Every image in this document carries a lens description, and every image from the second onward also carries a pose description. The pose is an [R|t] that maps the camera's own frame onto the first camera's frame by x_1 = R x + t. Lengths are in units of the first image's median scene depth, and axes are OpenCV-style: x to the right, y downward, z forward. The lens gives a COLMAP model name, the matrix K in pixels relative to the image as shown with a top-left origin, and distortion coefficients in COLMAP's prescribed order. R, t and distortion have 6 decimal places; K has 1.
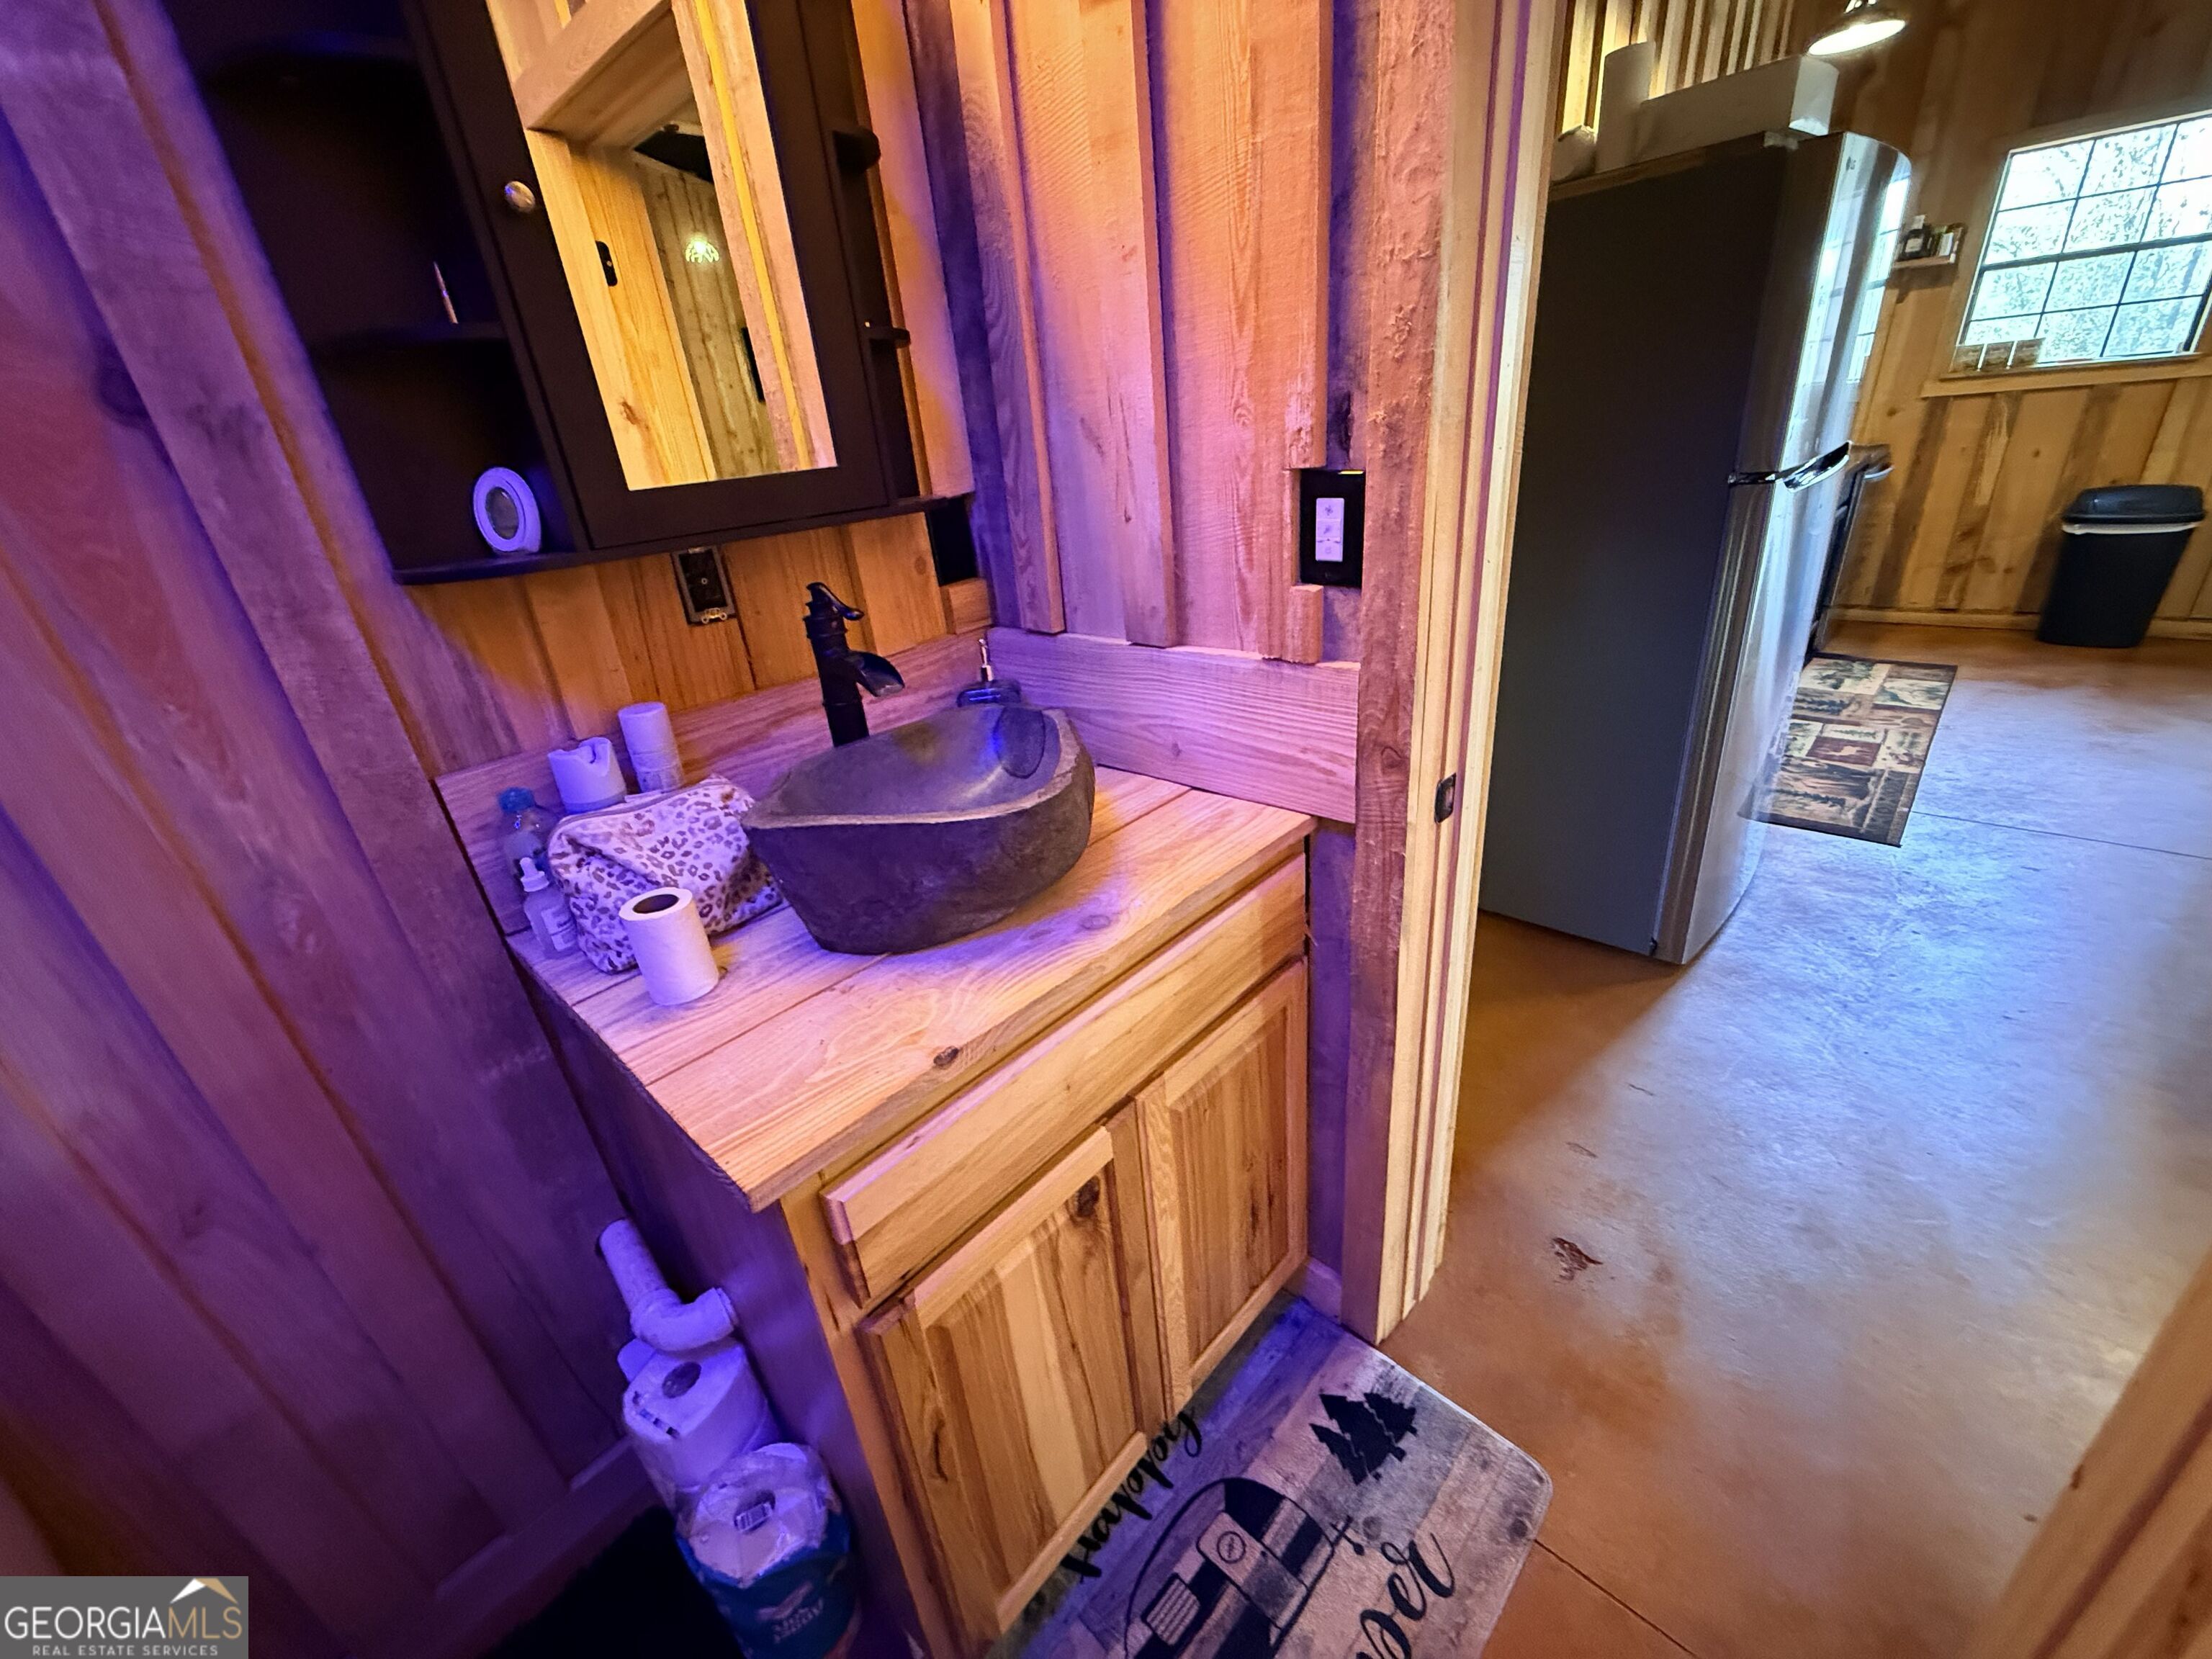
lens RADIAL K [[881.0, 0, 1102.3], [0, 881.0, 828.8], [0, 0, 1]] dist [-0.002267, 0.000305]
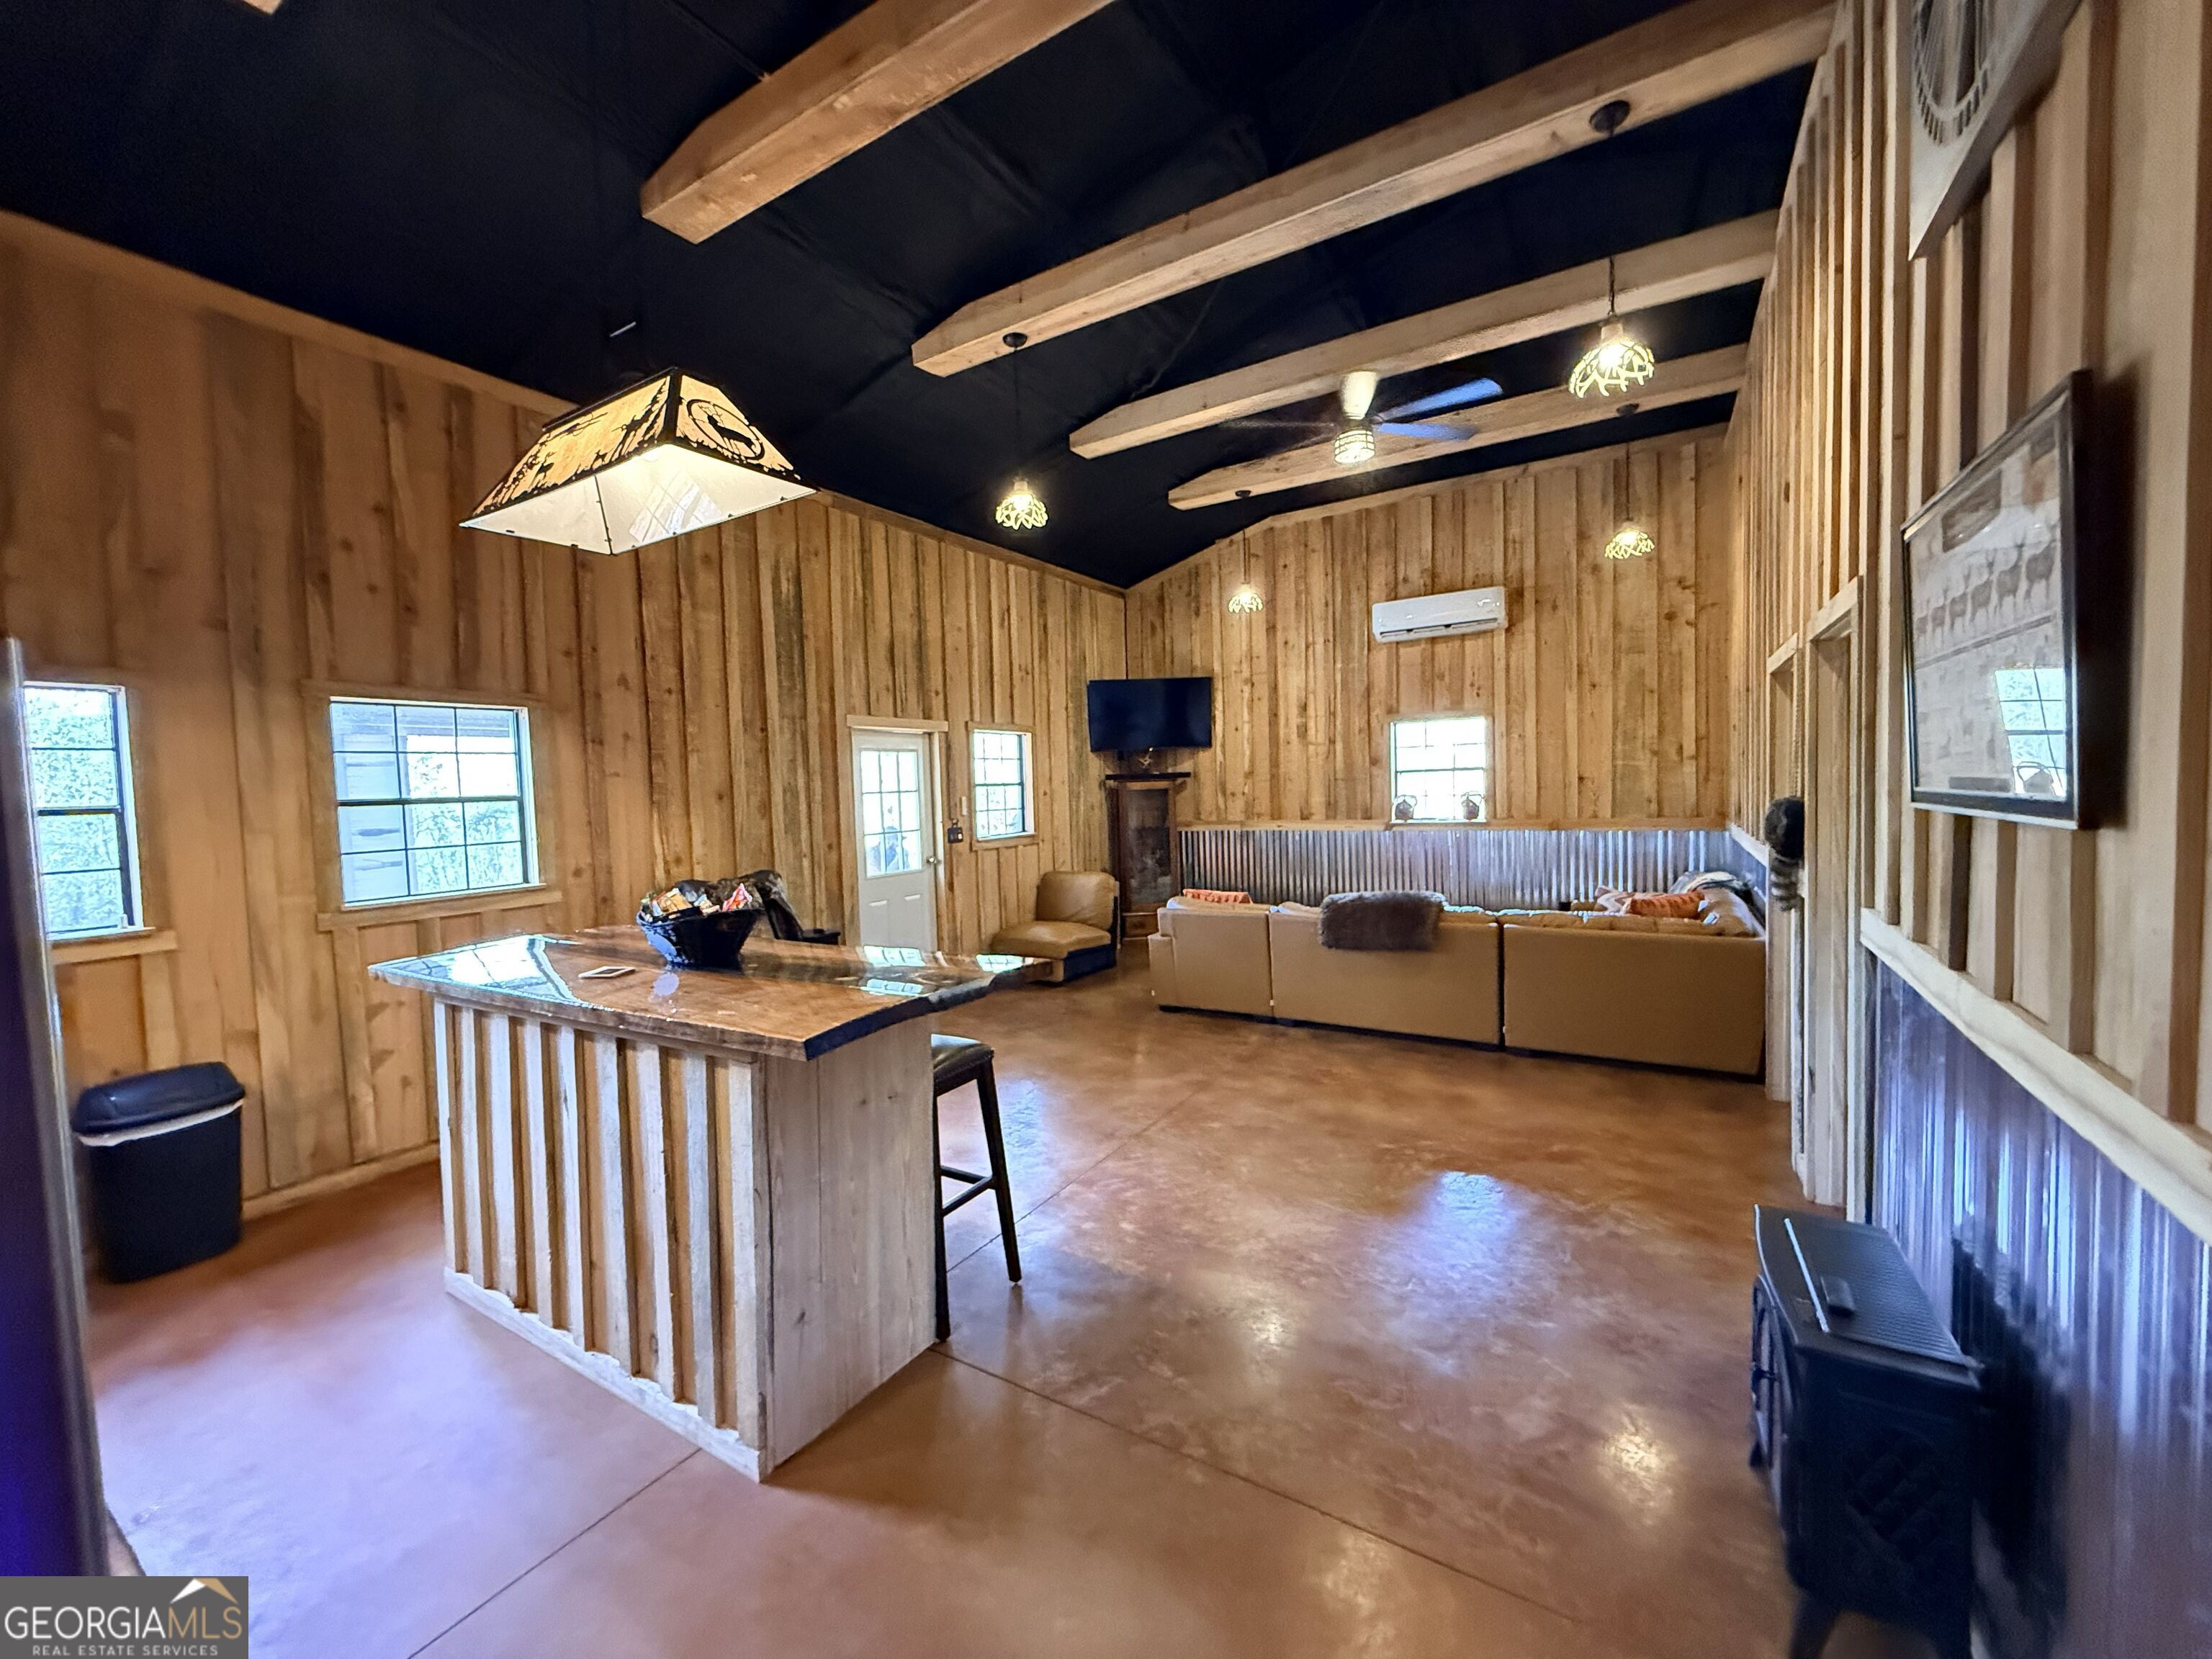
lens RADIAL K [[881.0, 0, 1103.3], [0, 881.0, 829.1], [0, 0, 1]] dist [-0.002267, 0.000305]
pose [[-0.194657, 0.051058, 0.979542, 0.609008], [0.458031, 0.887810, 0.044745, -0.698134], [-0.867362, 0.457370, -0.196204, 0.907083]]
